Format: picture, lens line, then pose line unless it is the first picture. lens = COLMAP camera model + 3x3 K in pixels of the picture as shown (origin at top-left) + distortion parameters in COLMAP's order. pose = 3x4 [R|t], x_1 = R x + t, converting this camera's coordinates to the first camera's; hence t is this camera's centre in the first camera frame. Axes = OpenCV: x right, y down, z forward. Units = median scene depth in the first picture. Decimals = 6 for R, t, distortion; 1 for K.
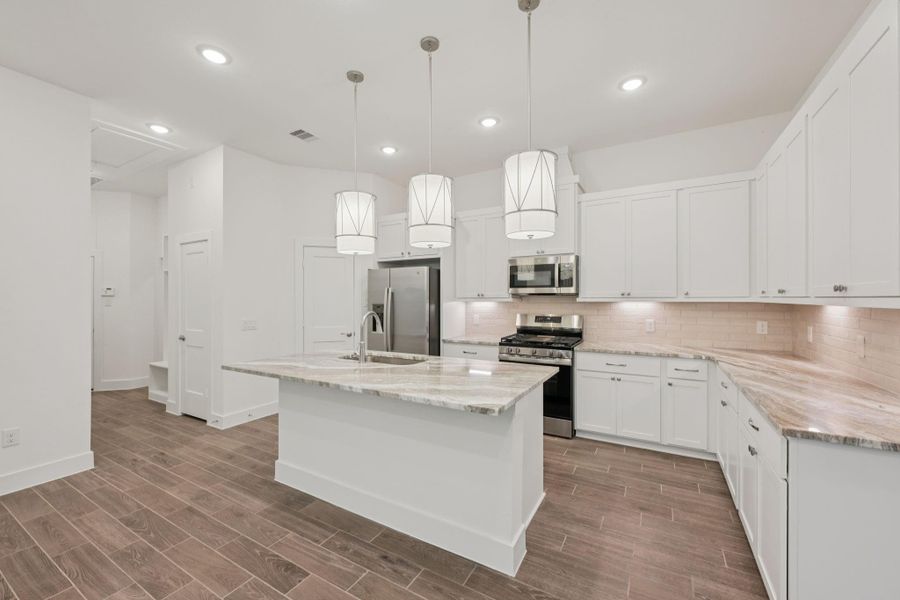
lens RADIAL K [[360.8, 0, 458.0], [0, 360.8, 301.1], [0, 0, 1]] dist [-0.002364, 0.000308]
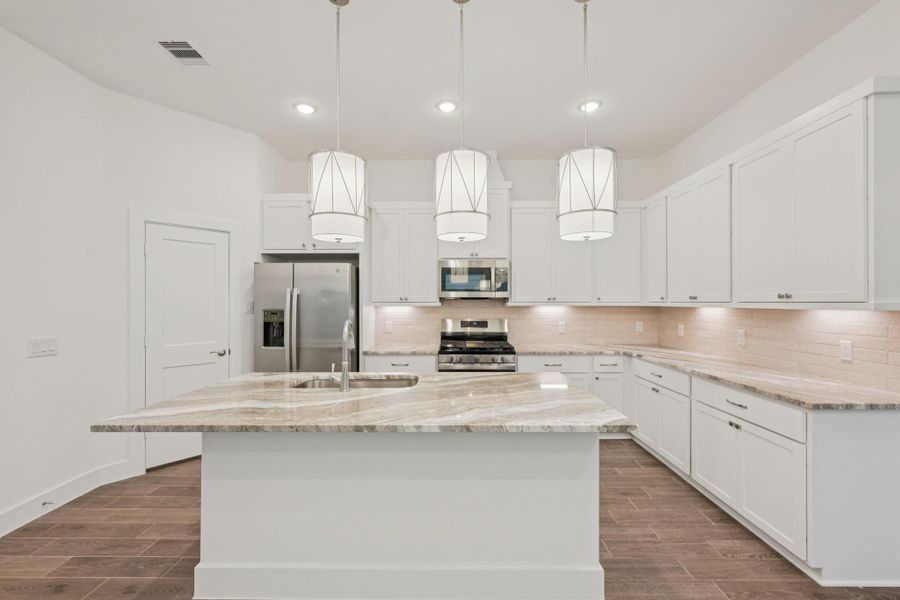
lens RADIAL K [[360.8, 0, 448.3], [0, 360.8, 303.7], [0, 0, 1]] dist [-0.002364, 0.000308]
pose [[0.871279, 0.003036, 0.490779, -0.385550], [0.000464, 0.999975, -0.007009, 0.001861], [-0.490788, 0.006334, 0.871256, 0.229910]]
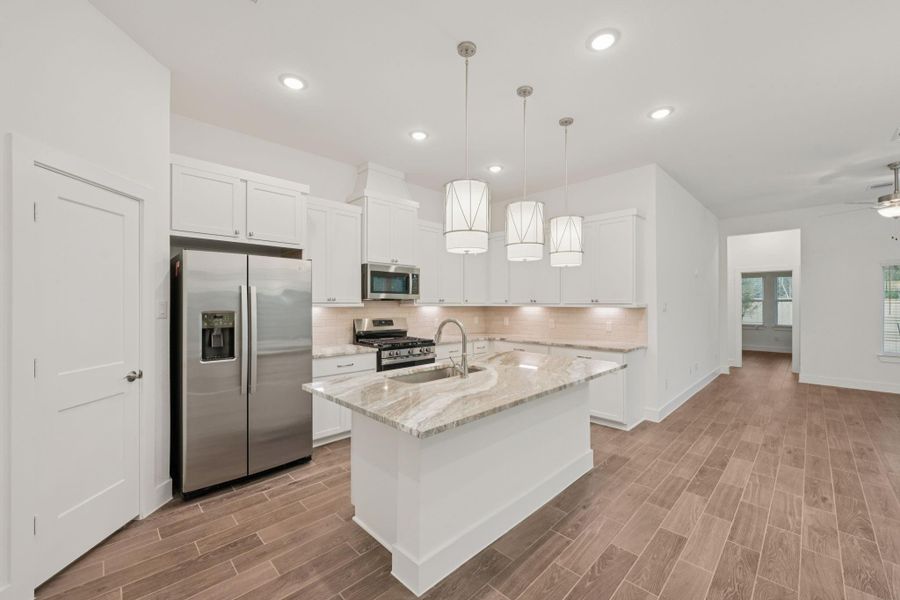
lens RADIAL K [[360.8, 0, 446.9], [0, 360.8, 294.1], [0, 0, 1]] dist [-0.002364, 0.000308]
pose [[0.267532, 0.027244, 0.963164, -0.971482], [0.001504, 0.999587, -0.028692, -0.005342], [-0.963548, 0.009125, 0.267380, 0.687572]]
